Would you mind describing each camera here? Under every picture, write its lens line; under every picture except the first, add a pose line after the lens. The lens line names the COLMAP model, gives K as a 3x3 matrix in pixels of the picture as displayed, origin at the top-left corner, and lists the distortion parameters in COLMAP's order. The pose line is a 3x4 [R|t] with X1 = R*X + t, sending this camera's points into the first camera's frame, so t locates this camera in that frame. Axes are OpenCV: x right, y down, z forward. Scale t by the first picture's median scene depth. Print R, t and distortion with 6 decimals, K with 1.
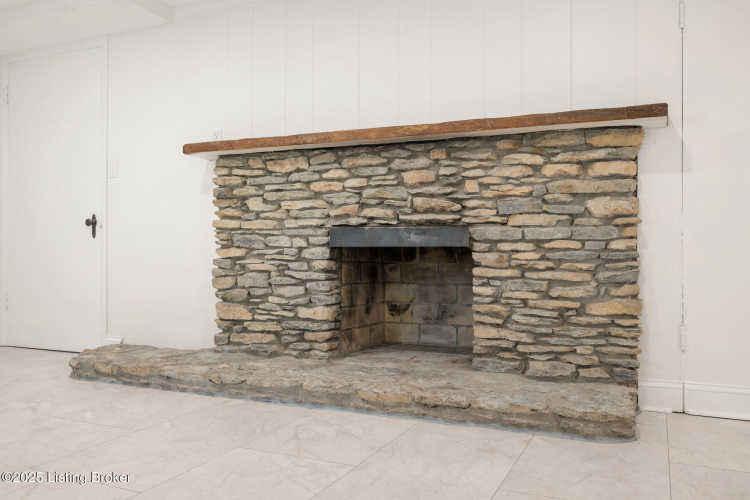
lens RADIAL K [[651.4, 0, 375.0], [0, 651.4, 250.0], [0, 0, 1]] dist [-0.003083, -0.000571]
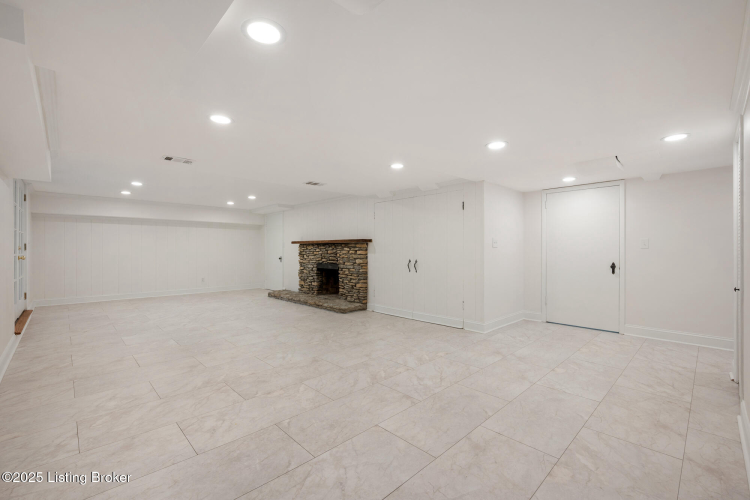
lens RADIAL K [[316.7, 0, 375.0], [0, 316.7, 250.0], [0, 0, 1]] dist [-0.001941, -0.000317]
pose [[0.932880, 0.000190, -0.360187, 1.020669], [-0.000462, 1.000000, -0.000668, -0.119255], [0.360186, 0.000789, 0.932880, -0.751704]]
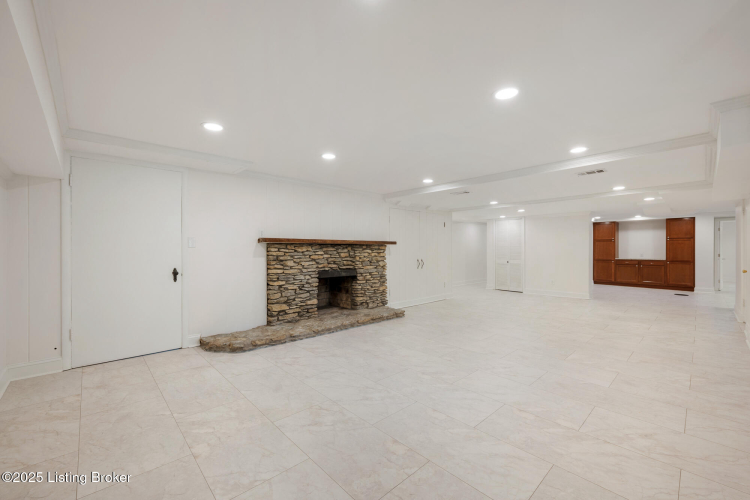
lens RADIAL K [[318.8, 0, 372.3], [0, 318.8, 251.9], [0, 0, 1]] dist [0.000569, 0.000306]
pose [[0.367062, -0.006643, 0.930173, -1.329288], [0.002701, 0.999978, 0.006076, -0.132037], [-0.930193, 0.000282, 0.367072, 0.268393]]
